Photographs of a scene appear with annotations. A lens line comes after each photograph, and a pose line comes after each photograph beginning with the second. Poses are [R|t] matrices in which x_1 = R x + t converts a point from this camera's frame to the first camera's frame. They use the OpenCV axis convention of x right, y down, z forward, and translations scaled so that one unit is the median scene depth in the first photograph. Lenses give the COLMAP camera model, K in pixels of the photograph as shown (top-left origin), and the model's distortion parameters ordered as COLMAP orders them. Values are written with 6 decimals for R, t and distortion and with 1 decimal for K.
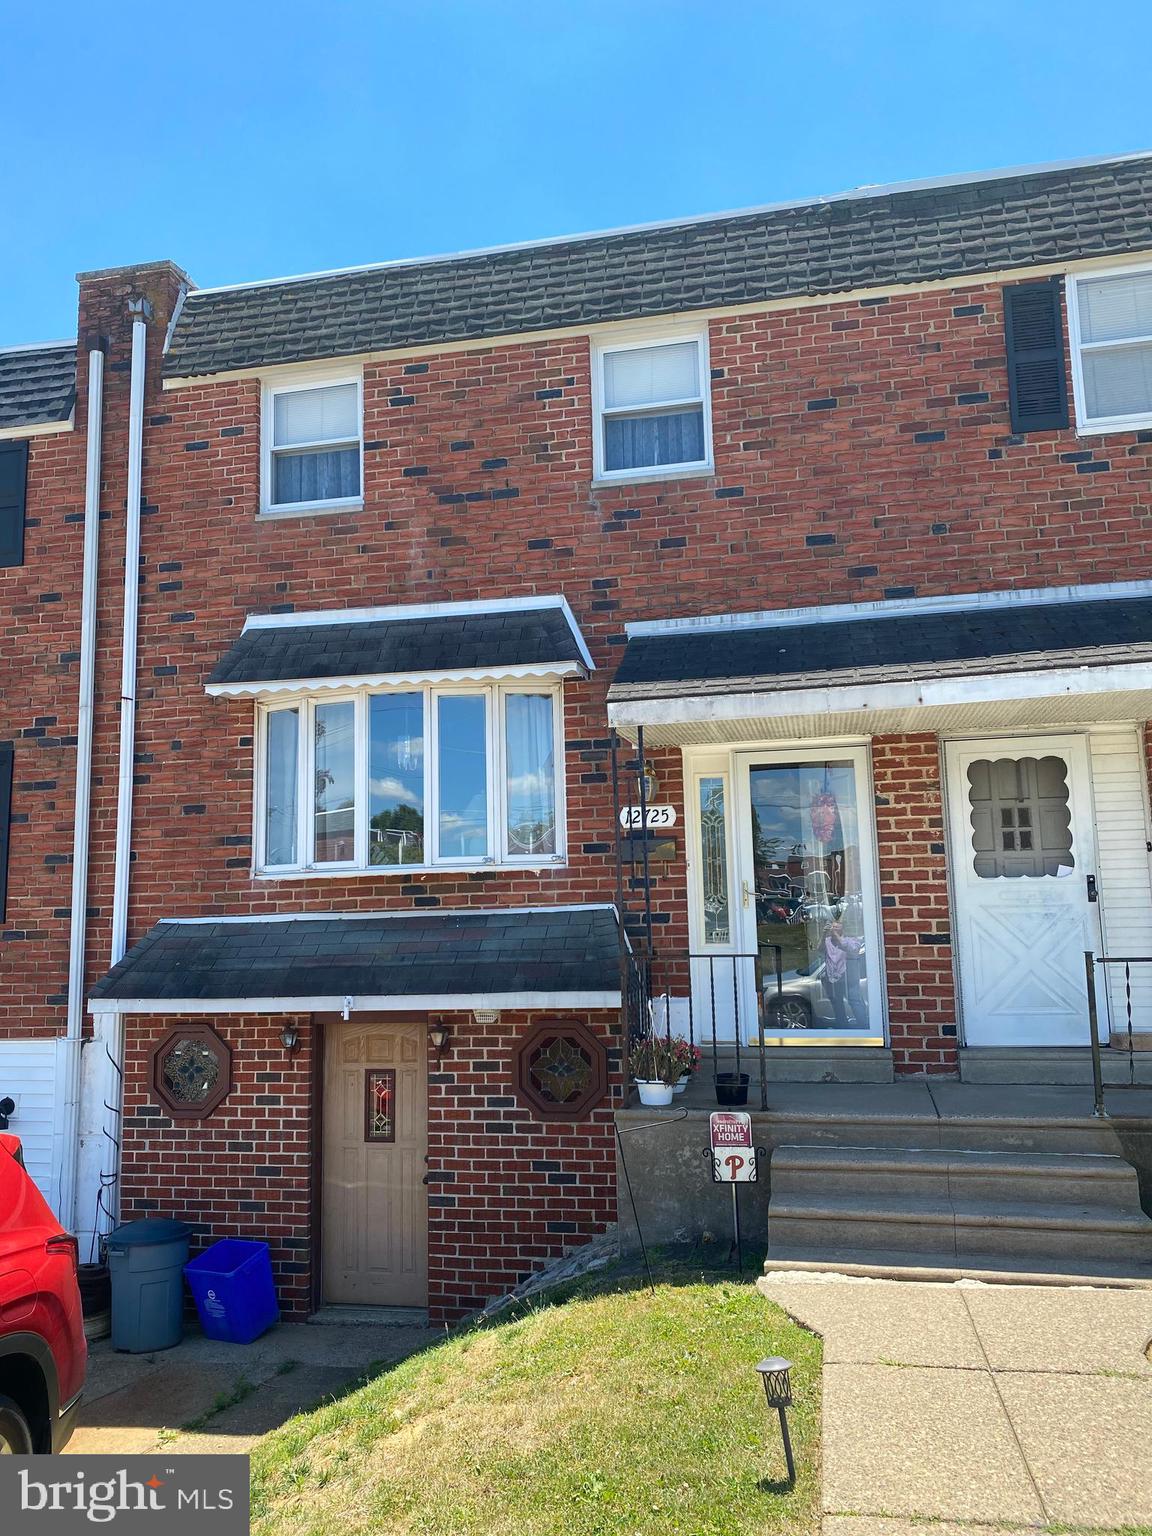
lens RADIAL K [[1201.1, 0, 576.0], [0, 1201.1, 768.0], [0, 0, 1]] dist [0.078434, -0.095688]
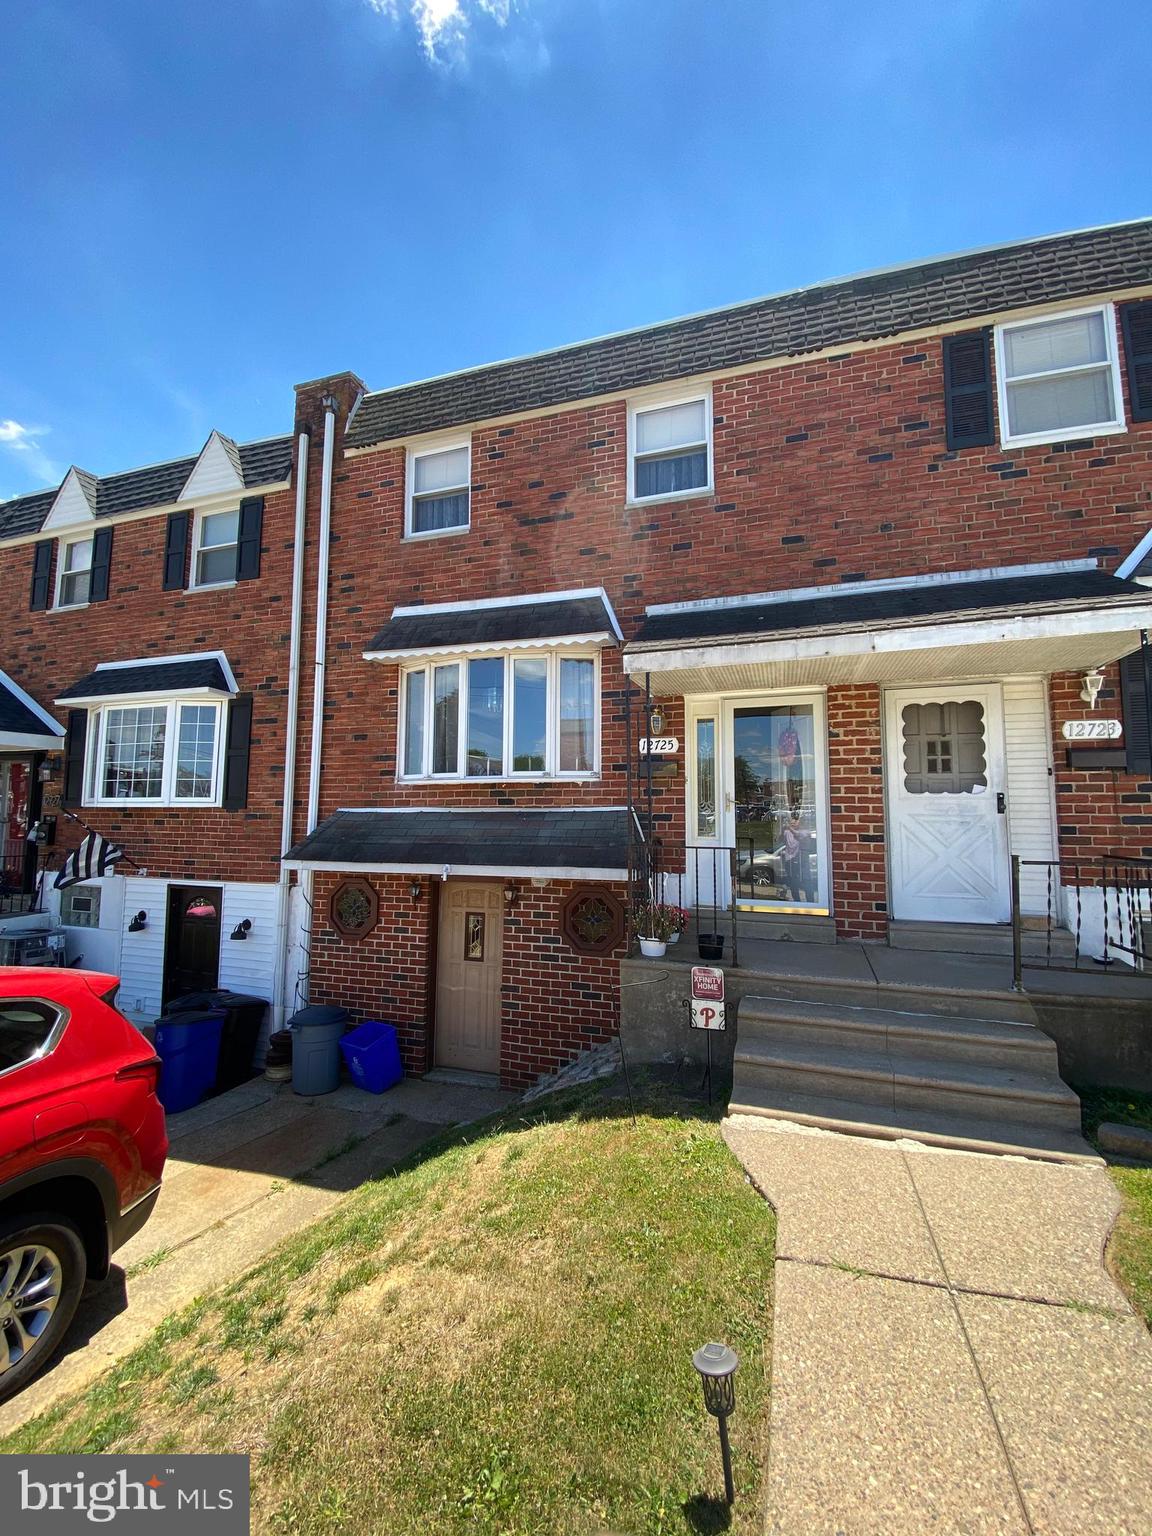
lens RADIAL K [[619.0, 0, 587.7], [0, 619.0, 769.9], [0, 0, 1]] dist [0.052012, -0.042434]
pose [[0.994557, 0.019139, -0.102418, 0.051658], [-0.013683, 0.998462, 0.053716, 0.031407], [0.103289, -0.052023, 0.993290, 0.270620]]
